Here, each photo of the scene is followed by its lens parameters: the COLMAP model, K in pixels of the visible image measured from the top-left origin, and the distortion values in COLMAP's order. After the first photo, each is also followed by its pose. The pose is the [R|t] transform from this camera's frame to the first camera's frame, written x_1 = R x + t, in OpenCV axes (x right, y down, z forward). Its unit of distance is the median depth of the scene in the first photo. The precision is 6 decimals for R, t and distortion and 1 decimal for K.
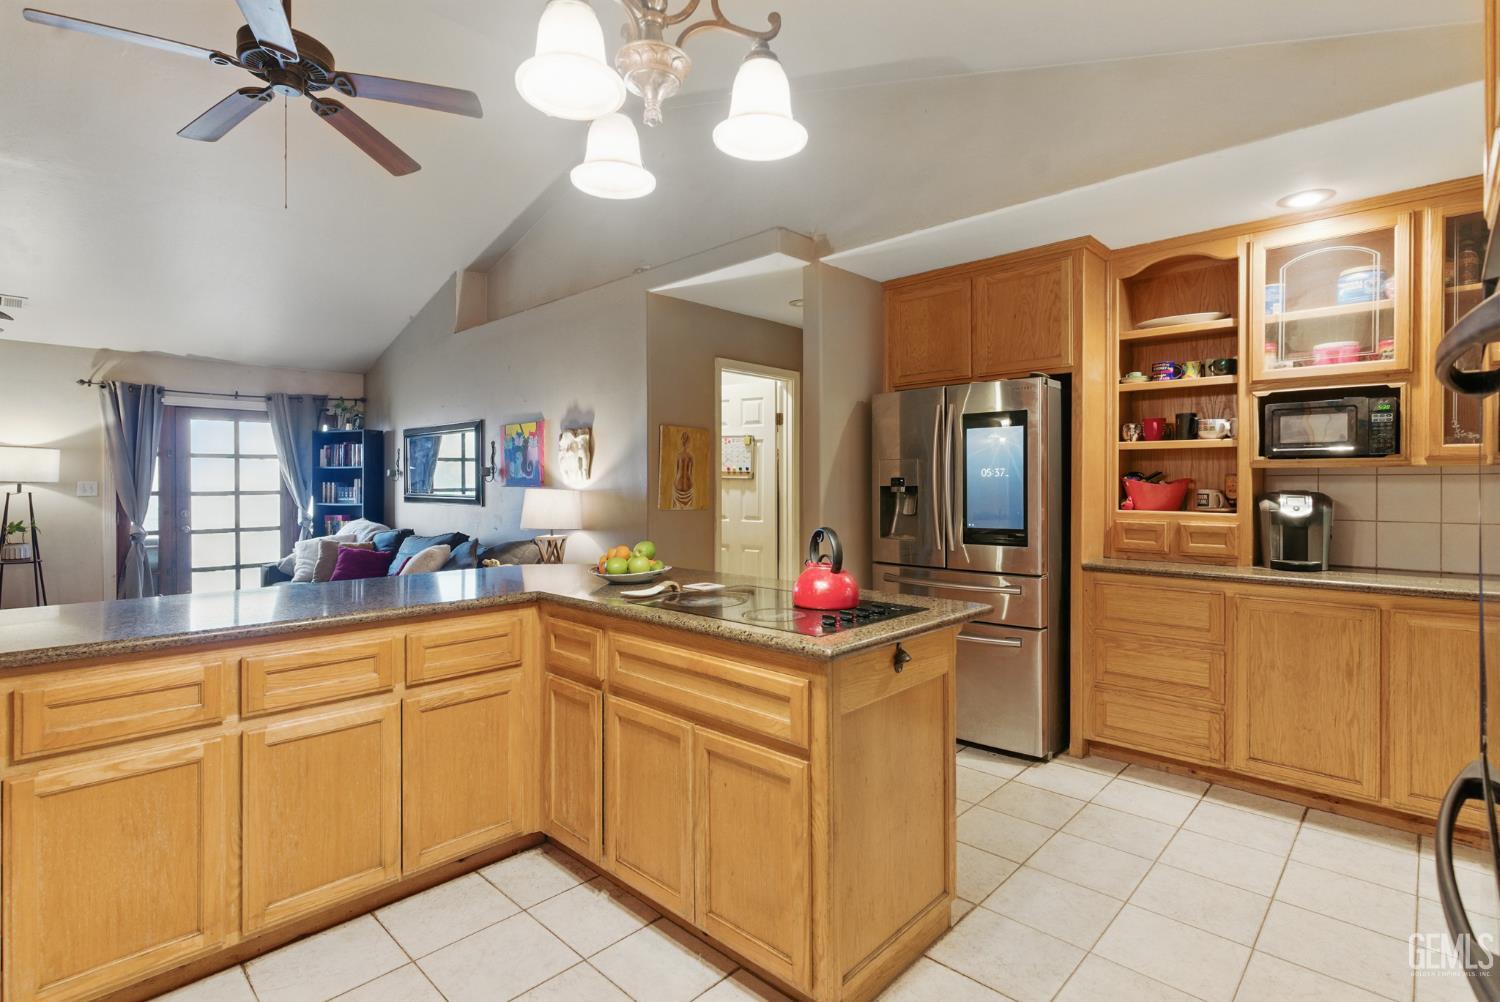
lens RADIAL K [[733.4, 0, 752.1], [0, 733.4, 490.3], [0, 0, 1]] dist [0.000317, -0.000282]
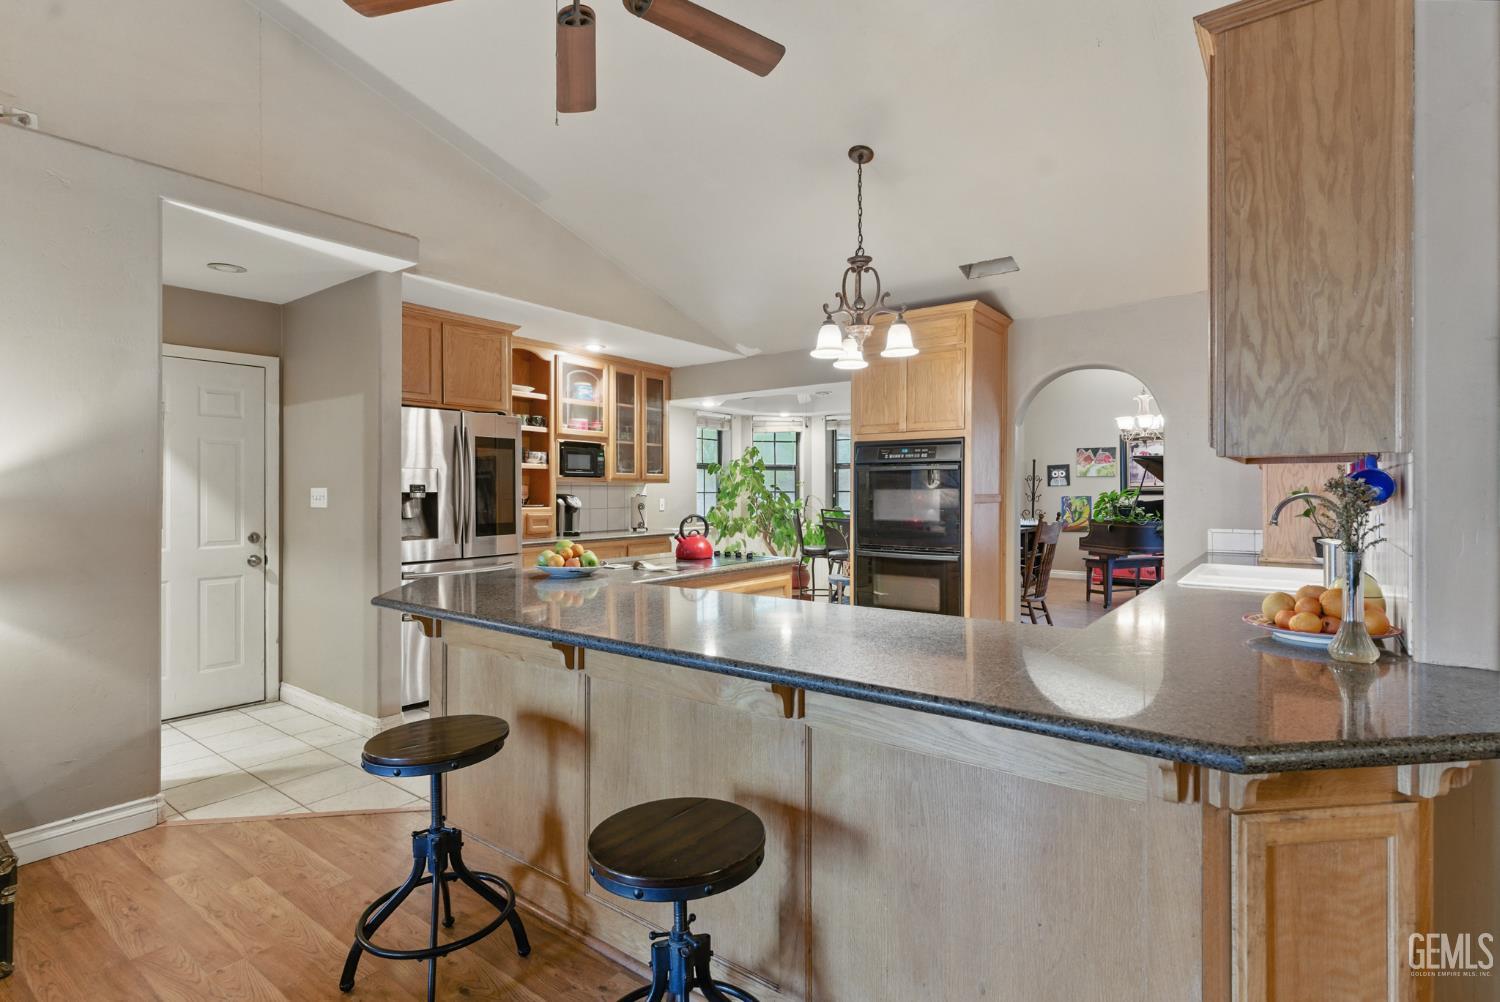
lens RADIAL K [[733.4, 0, 752.1], [0, 733.4, 490.3], [0, 0, 1]] dist [0.000317, -0.000282]
pose [[-0.113317, -0.003787, 0.993552, -1.147495], [-0.001980, 0.999992, 0.003586, -0.015724], [-0.993557, -0.001561, -0.113323, 0.722539]]
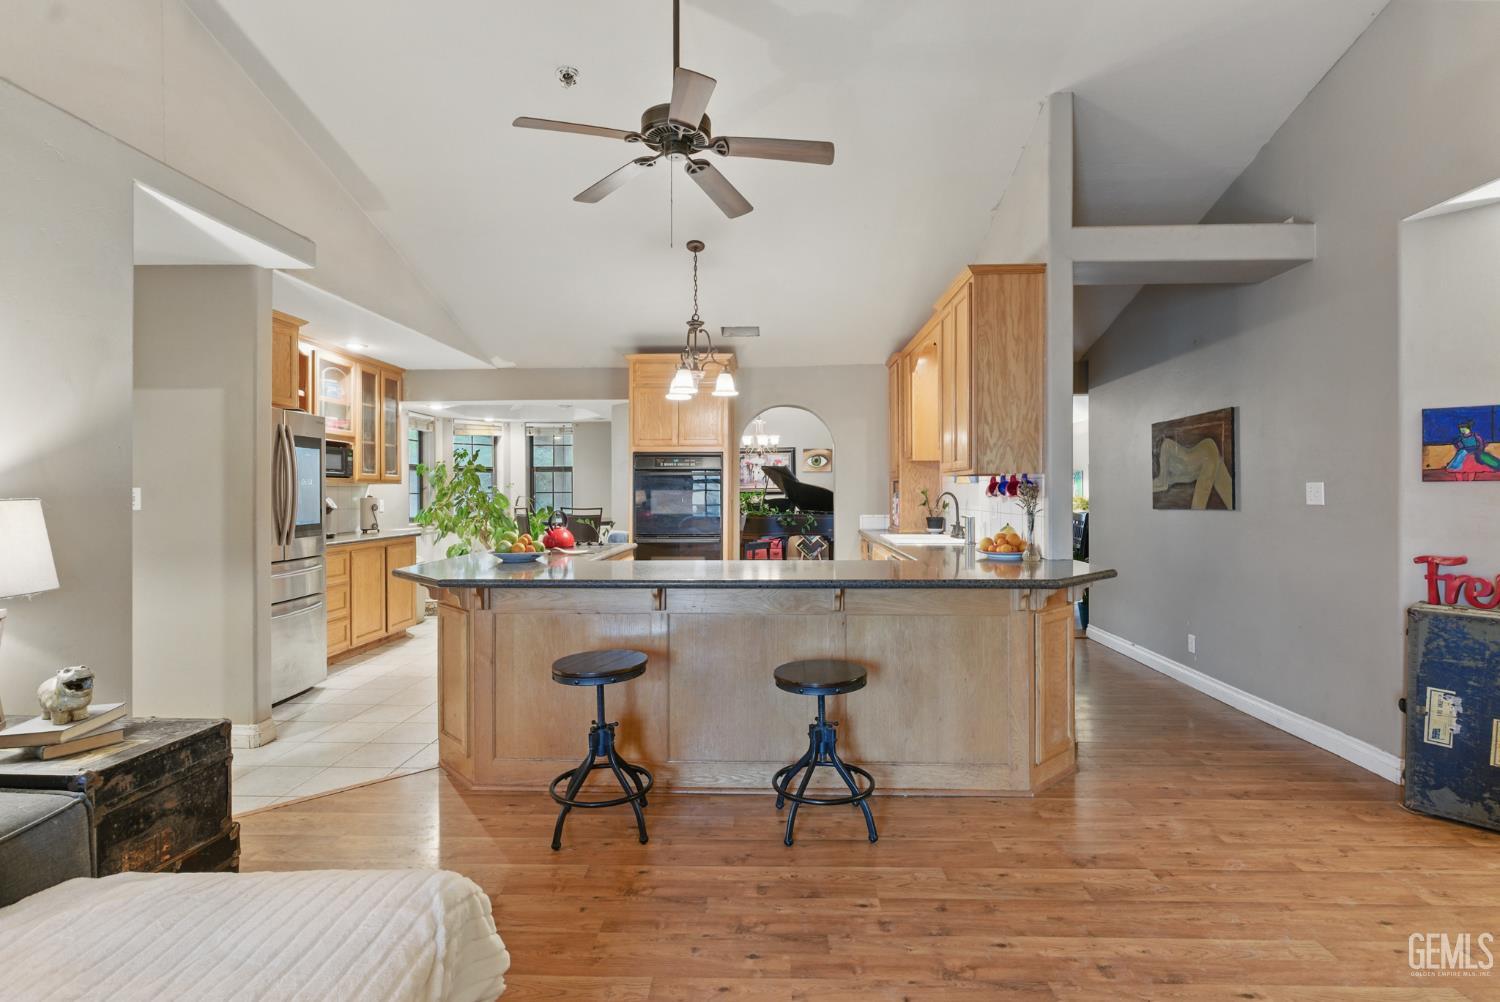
lens RADIAL K [[733.4, 0, 752.1], [0, 733.4, 490.3], [0, 0, 1]] dist [0.000317, -0.000282]
pose [[-0.658879, -0.001315, 0.752248, -1.285364], [-0.003121, 0.999995, -0.000986, -0.010942], [-0.752243, -0.002998, -0.658879, 1.350234]]
